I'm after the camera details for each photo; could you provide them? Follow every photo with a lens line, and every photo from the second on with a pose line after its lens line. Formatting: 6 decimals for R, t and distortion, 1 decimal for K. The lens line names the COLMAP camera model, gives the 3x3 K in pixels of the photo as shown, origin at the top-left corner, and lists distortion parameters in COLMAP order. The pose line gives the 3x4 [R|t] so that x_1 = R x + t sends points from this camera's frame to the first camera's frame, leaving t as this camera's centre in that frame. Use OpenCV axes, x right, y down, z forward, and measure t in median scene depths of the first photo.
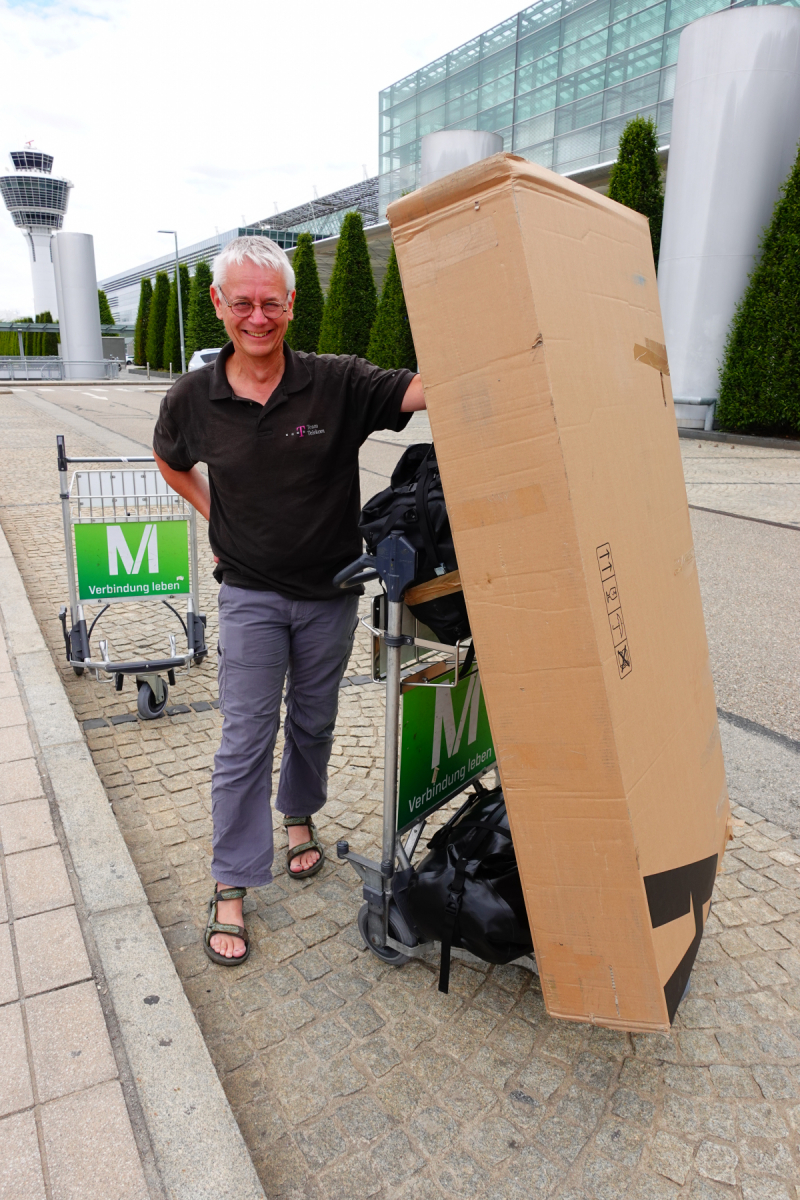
lens RADIAL K [[838.9, 0, 413.9], [0, 838.9, 600.2], [0, 0, 1]] dist [-0.002242, 0.005781]
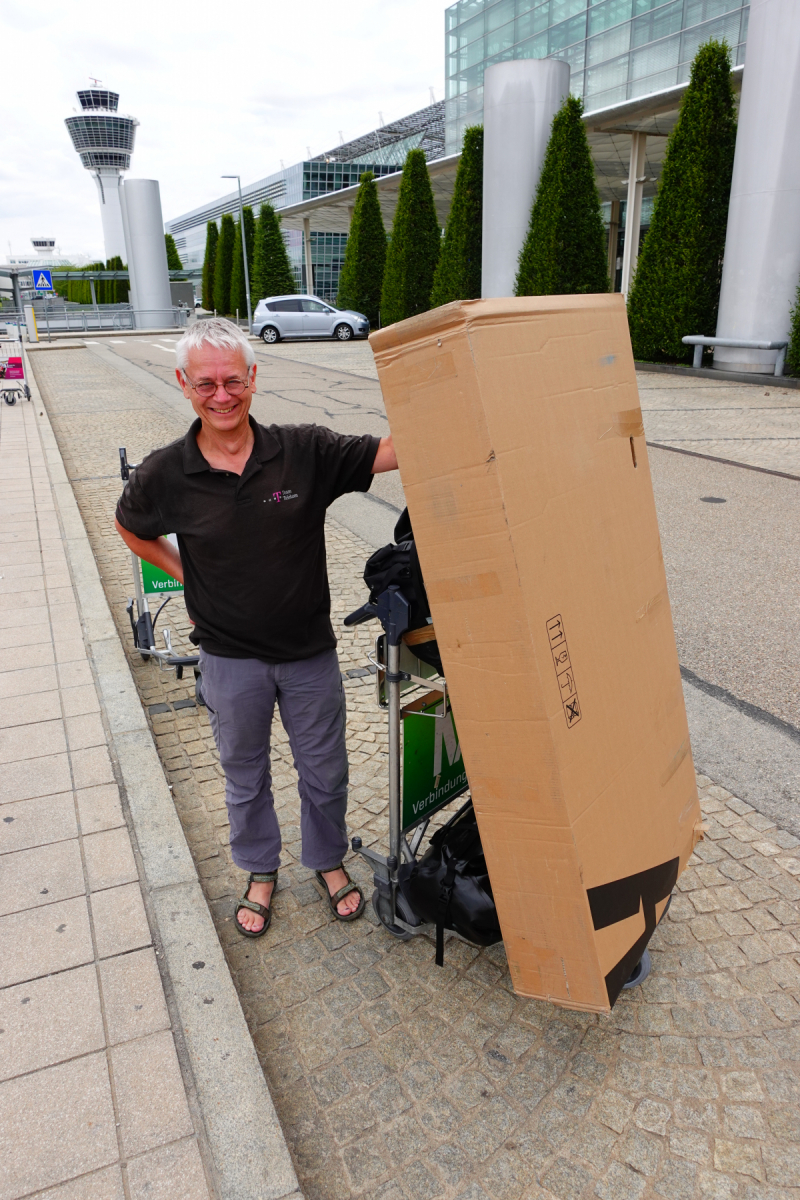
lens RADIAL K [[838.9, 0, 413.9], [0, 838.9, 600.2], [0, 0, 1]] dist [-0.002242, 0.005781]
pose [[0.996541, 0.000205, -0.083101, 0.085162], [0.005840, 0.997352, 0.072489, -0.118608], [0.082896, -0.072724, 0.993901, -0.129511]]
